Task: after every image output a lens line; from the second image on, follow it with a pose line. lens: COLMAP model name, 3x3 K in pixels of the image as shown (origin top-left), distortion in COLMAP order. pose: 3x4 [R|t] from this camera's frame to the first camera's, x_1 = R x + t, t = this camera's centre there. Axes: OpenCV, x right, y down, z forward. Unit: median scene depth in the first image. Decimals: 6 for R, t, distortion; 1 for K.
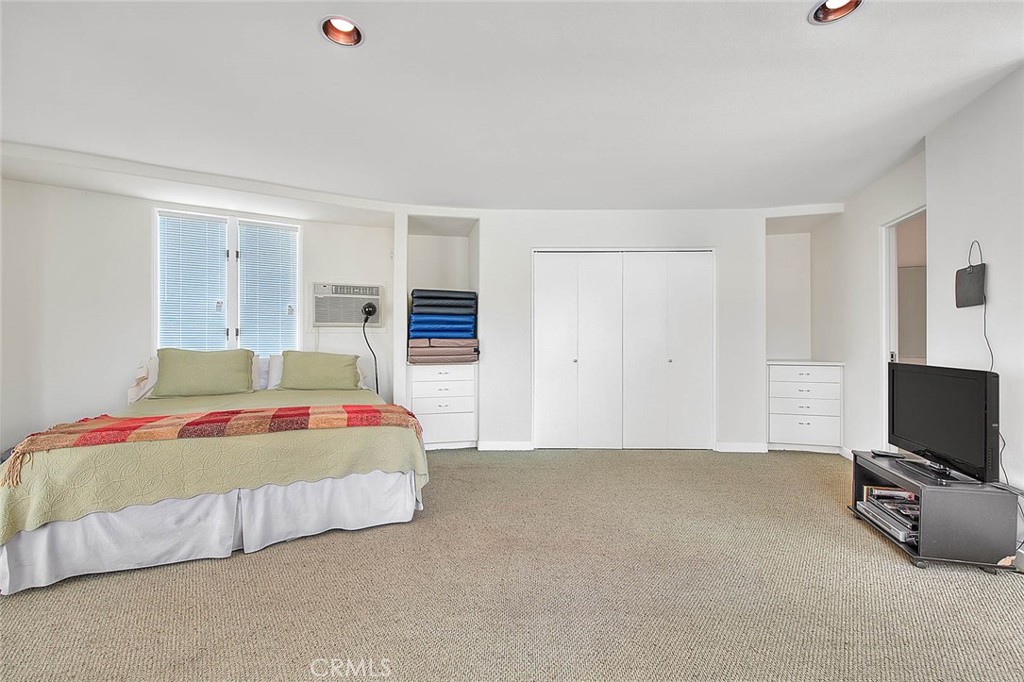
lens RADIAL K [[440.4, 0, 512.0], [0, 440.4, 341.0], [0, 0, 1]] dist [-0.000104, -0.000017]
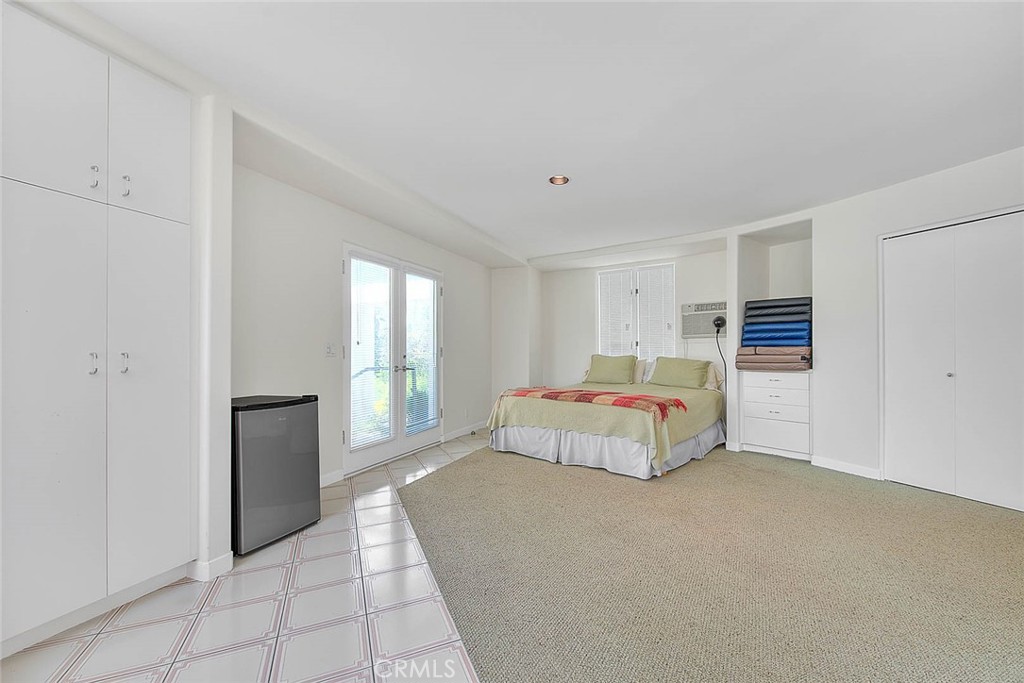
lens RADIAL K [[402.7, 0, 512.1], [0, 402.7, 352.0], [0, 0, 1]] dist [0.000336, 0.000030]
pose [[0.409872, 0.001105, -0.912142, 0.459788], [0.003025, 0.999992, 0.002570, 0.003096], [0.912138, -0.003813, 0.409866, 0.064707]]
